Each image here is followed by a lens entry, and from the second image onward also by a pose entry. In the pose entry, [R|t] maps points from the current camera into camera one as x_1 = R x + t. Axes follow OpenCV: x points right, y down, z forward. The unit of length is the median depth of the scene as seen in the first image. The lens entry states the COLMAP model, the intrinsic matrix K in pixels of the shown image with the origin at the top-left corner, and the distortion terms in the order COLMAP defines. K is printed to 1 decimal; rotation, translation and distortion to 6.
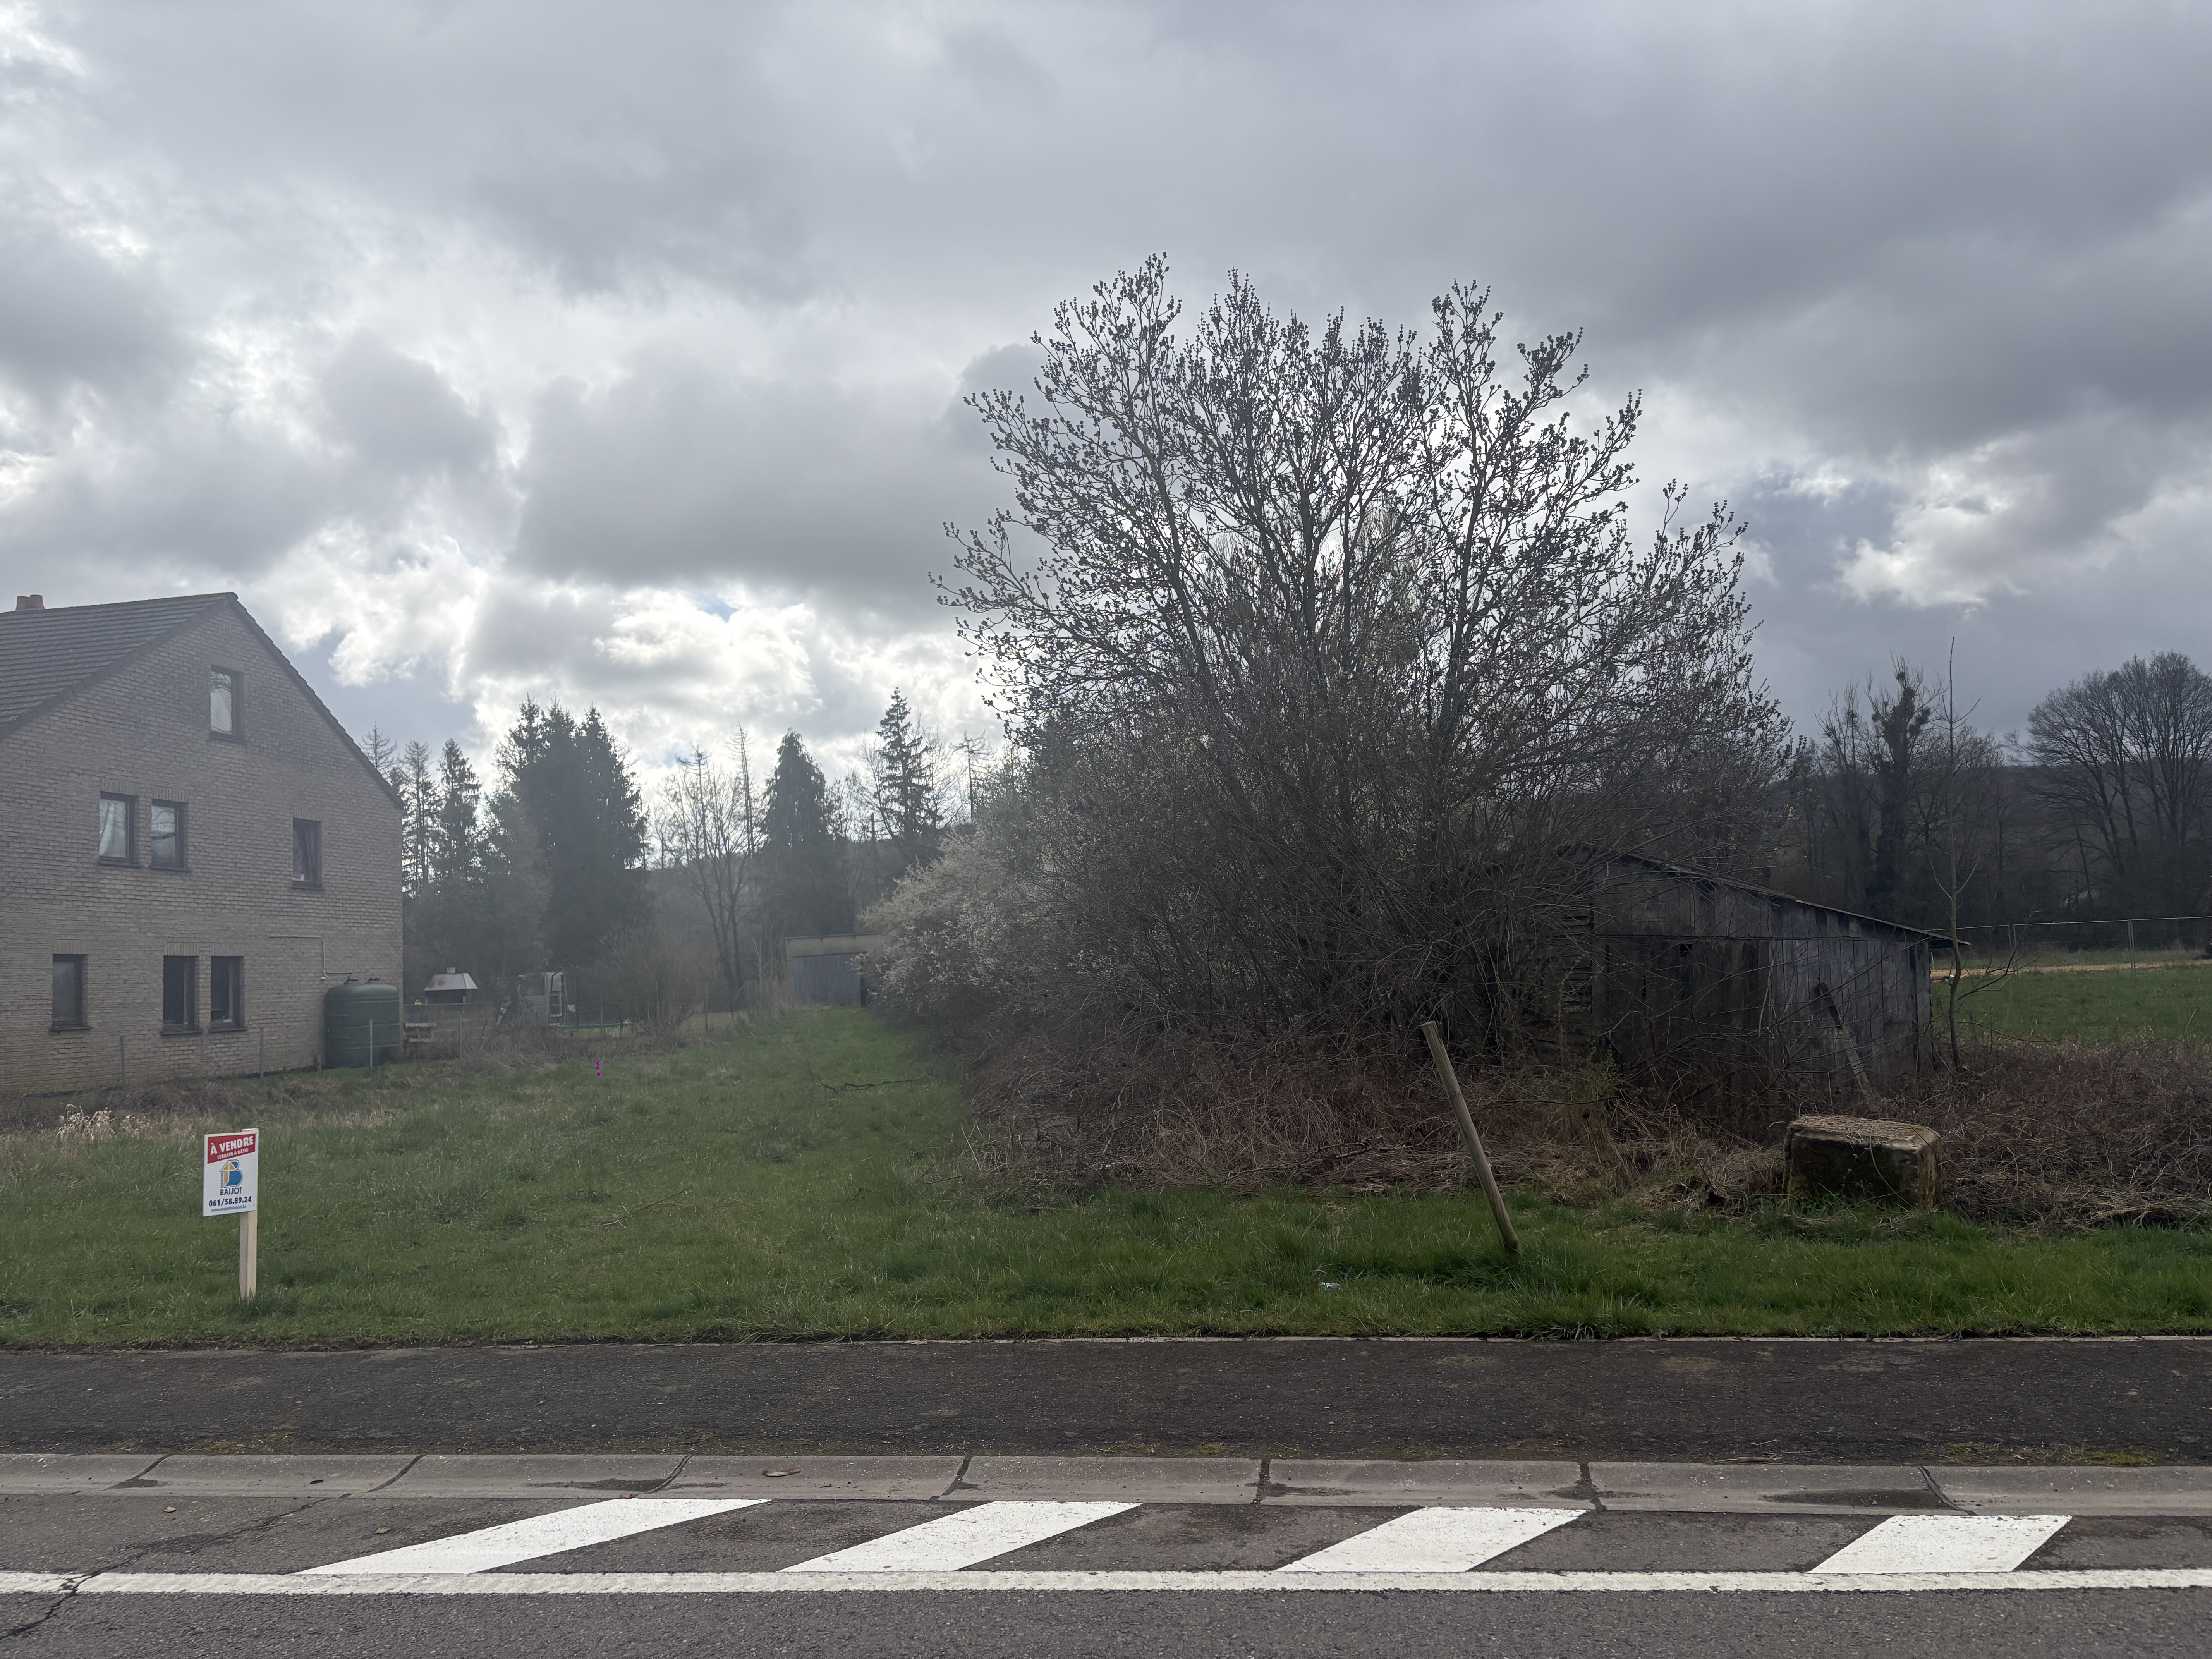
lens RADIAL K [[1707.2, 0, 1128.4], [0, 1707.2, 826.3], [0, 0, 1]] dist [0.047281, -0.048220]
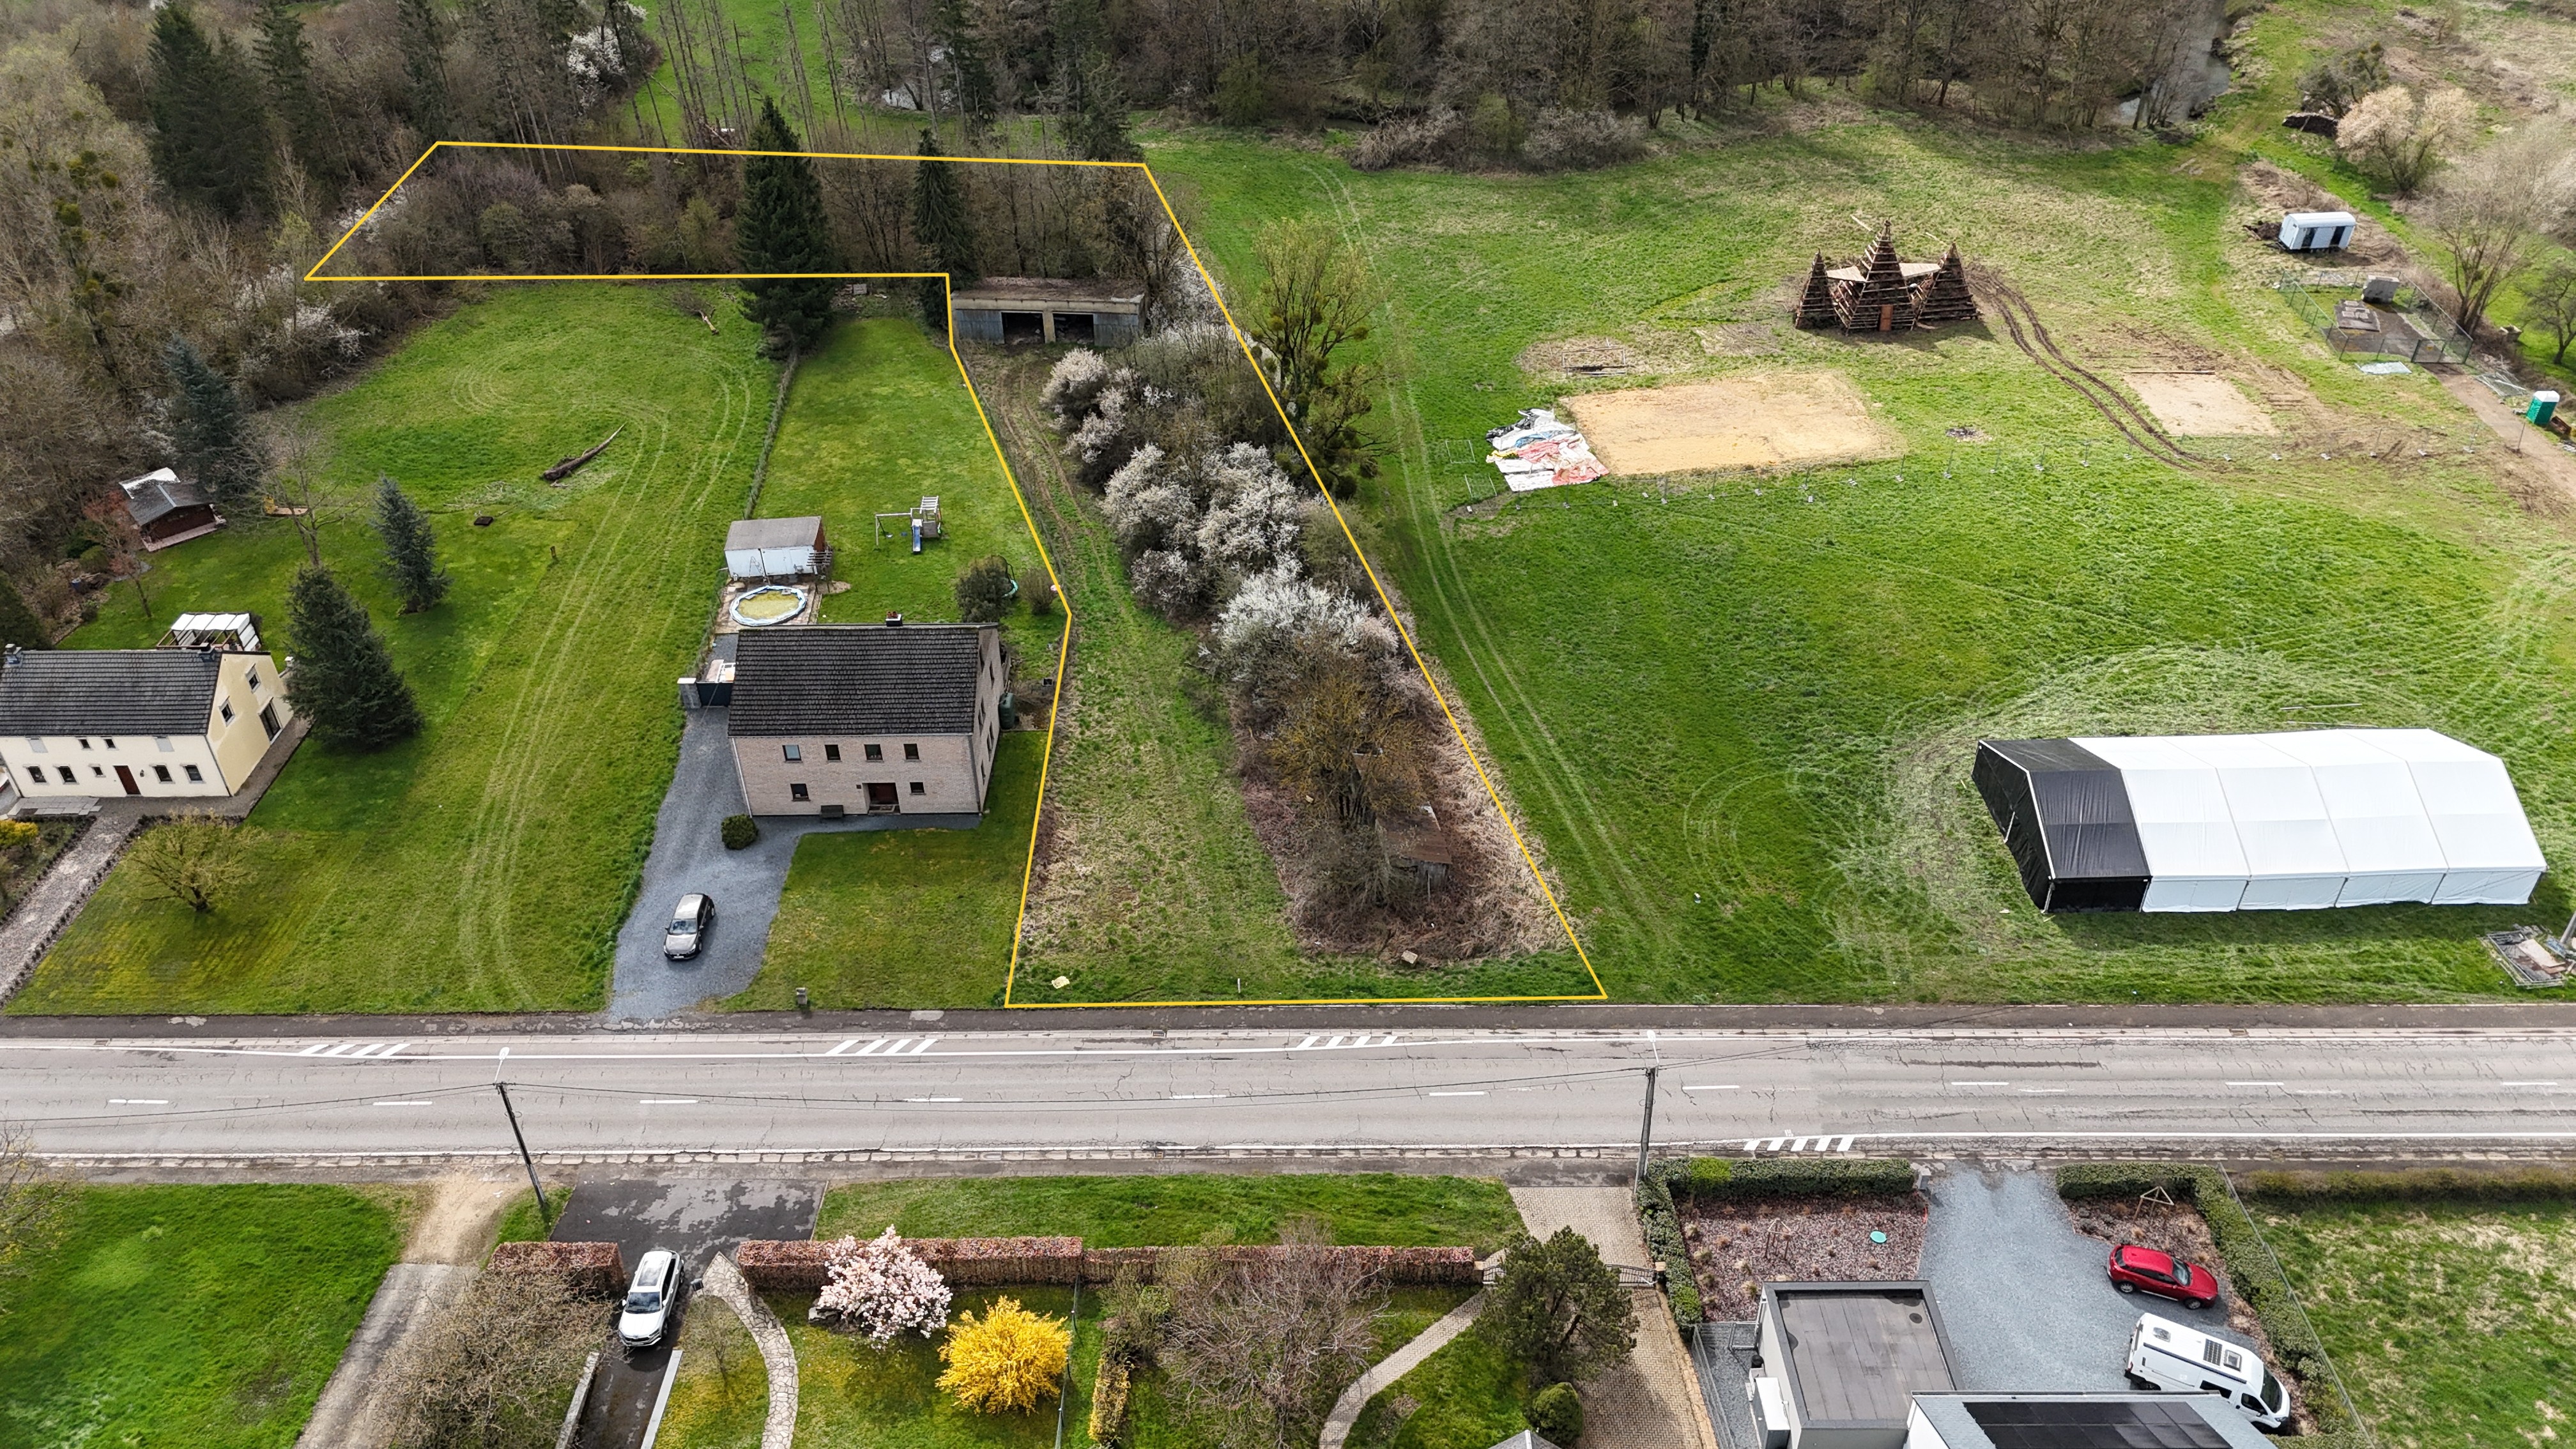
lens RADIAL K [[1886.6, 0, 1281.7], [0, 1886.6, 735.7], [0, 0, 1]] dist [0.089383, -0.090862]
pose [[0.988363, -0.056698, 0.141149, -0.511512], [-0.052027, 0.745961, 0.663954, -2.369192], [-0.142936, -0.663572, 0.734331, -1.735633]]
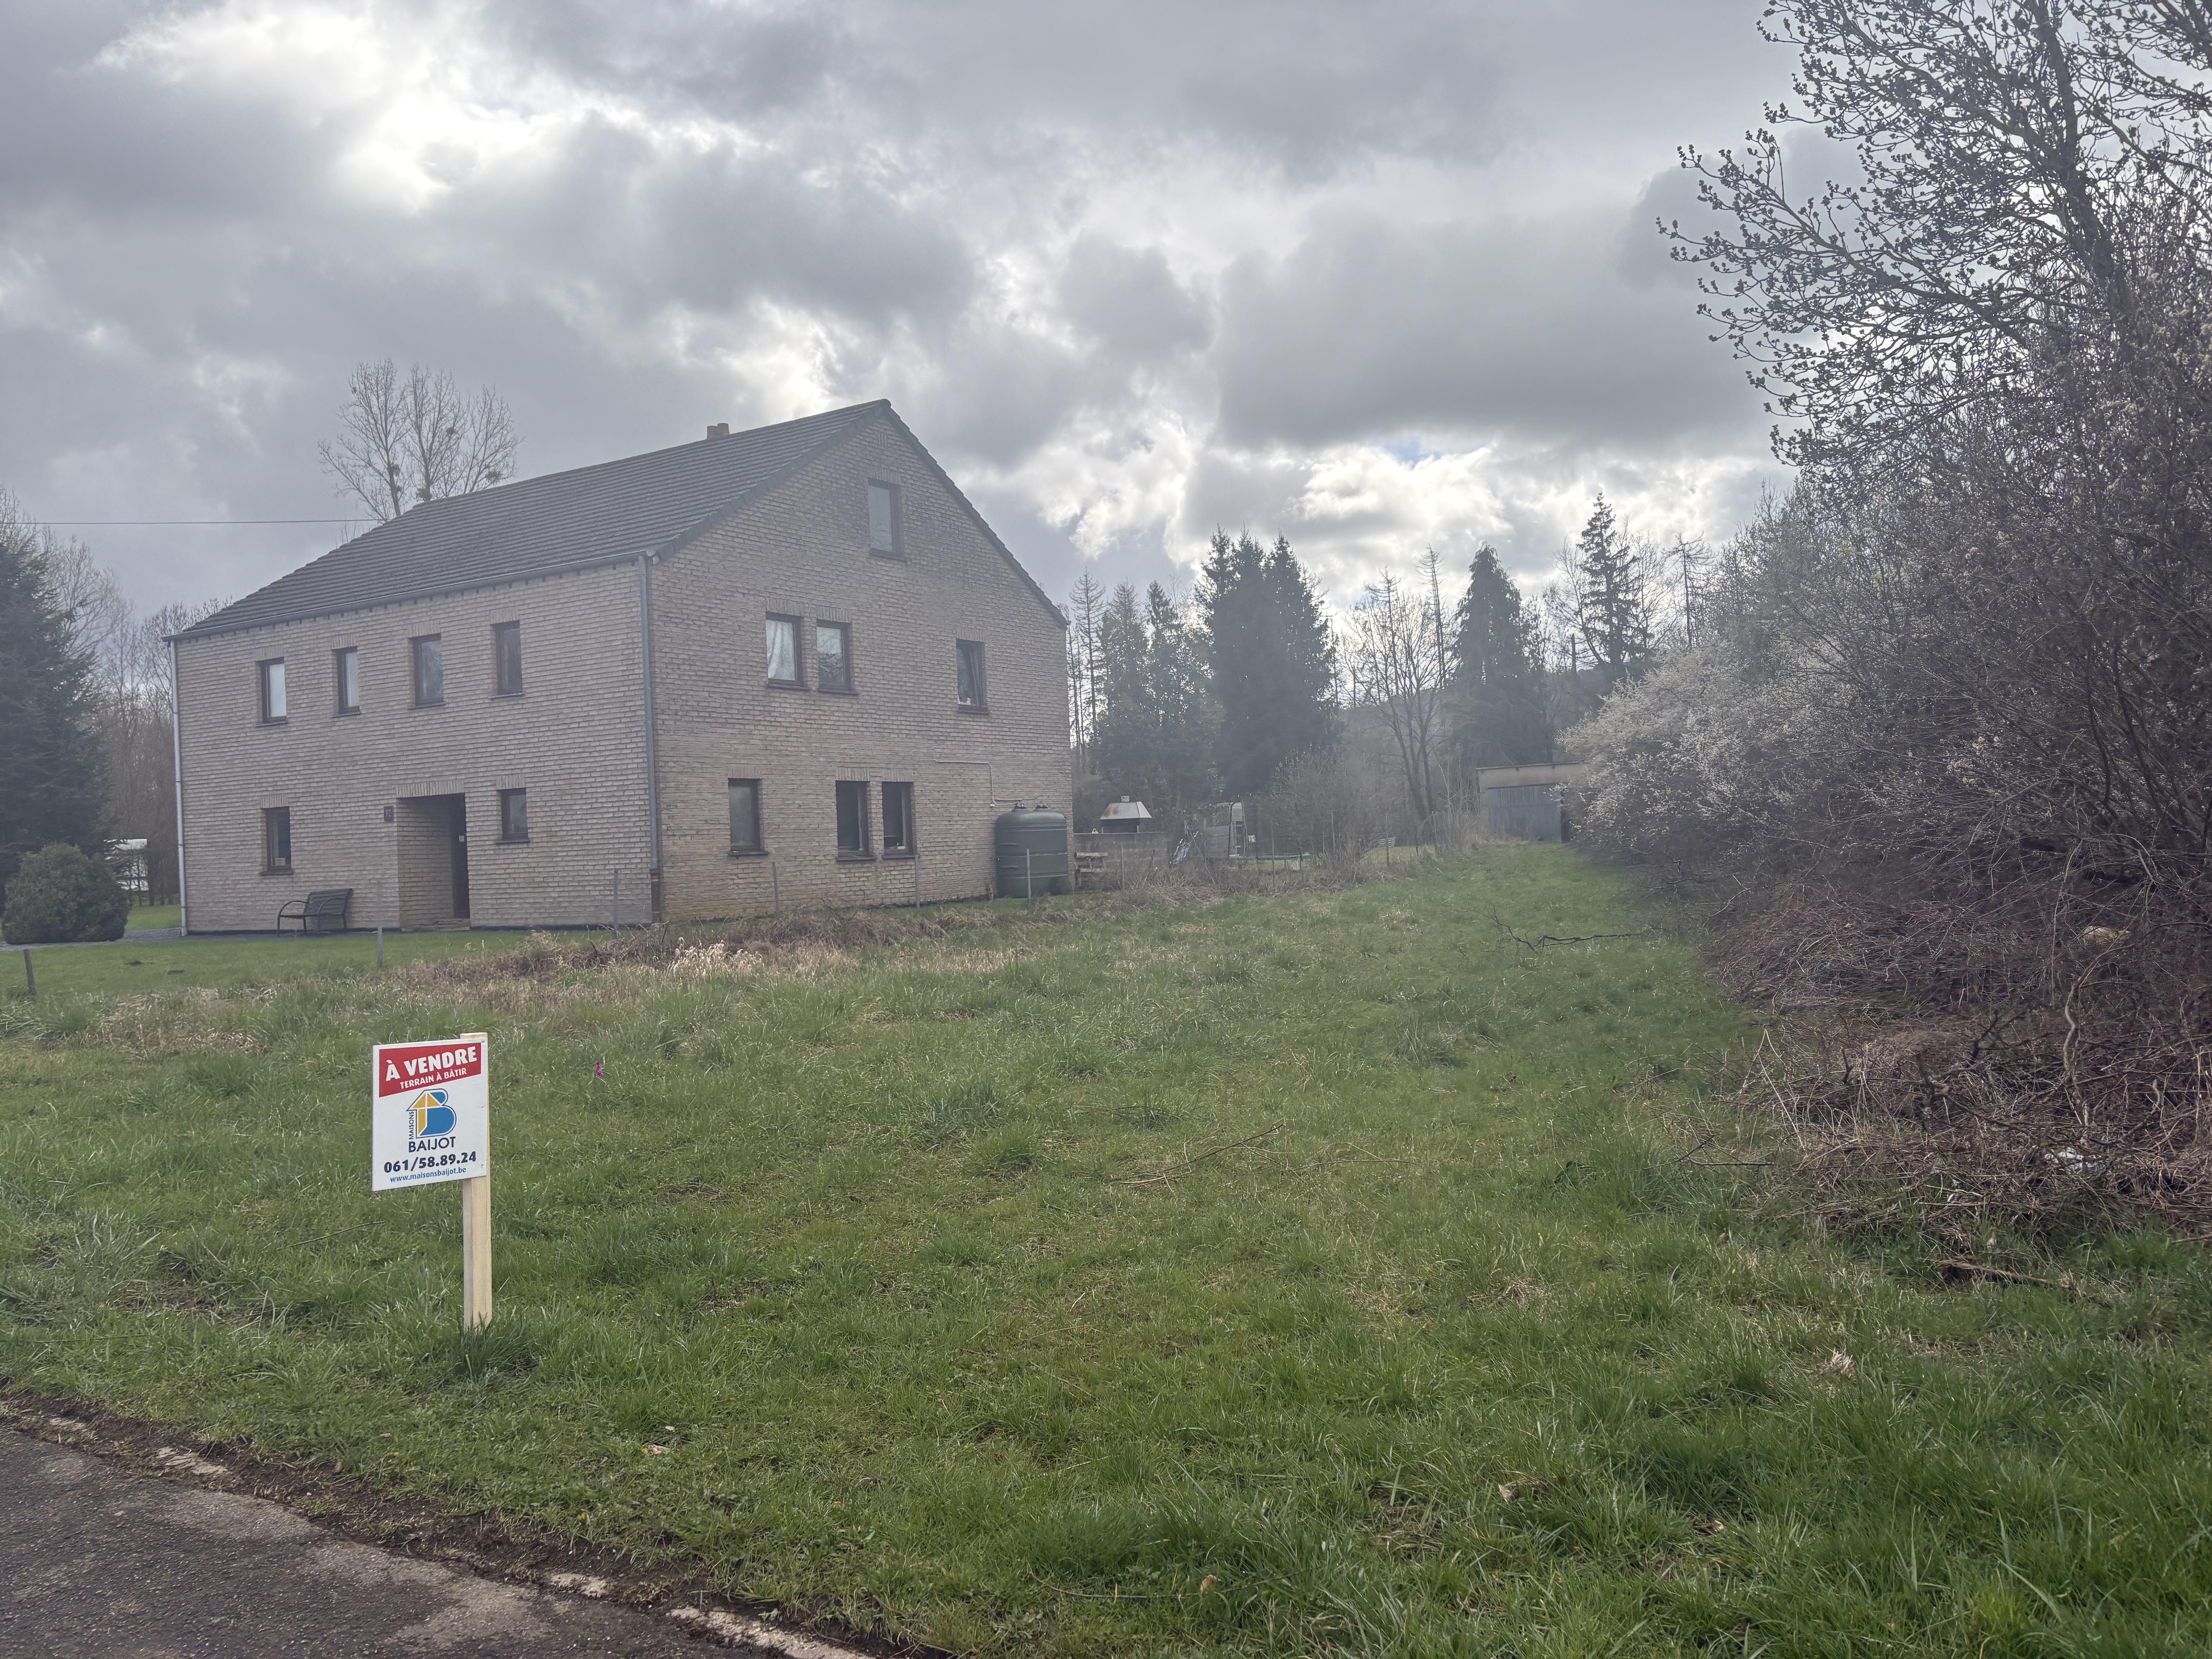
lens RADIAL K [[1666.1, 0, 1115.9], [0, 1666.1, 846.5], [0, 0, 1]] dist [0.039704, -0.001194]
pose [[0.915124, 0.010160, -0.403045, -0.031847], [0.033252, 0.994375, 0.100566, 0.022332], [0.401799, -0.105433, 0.909638, 0.199828]]
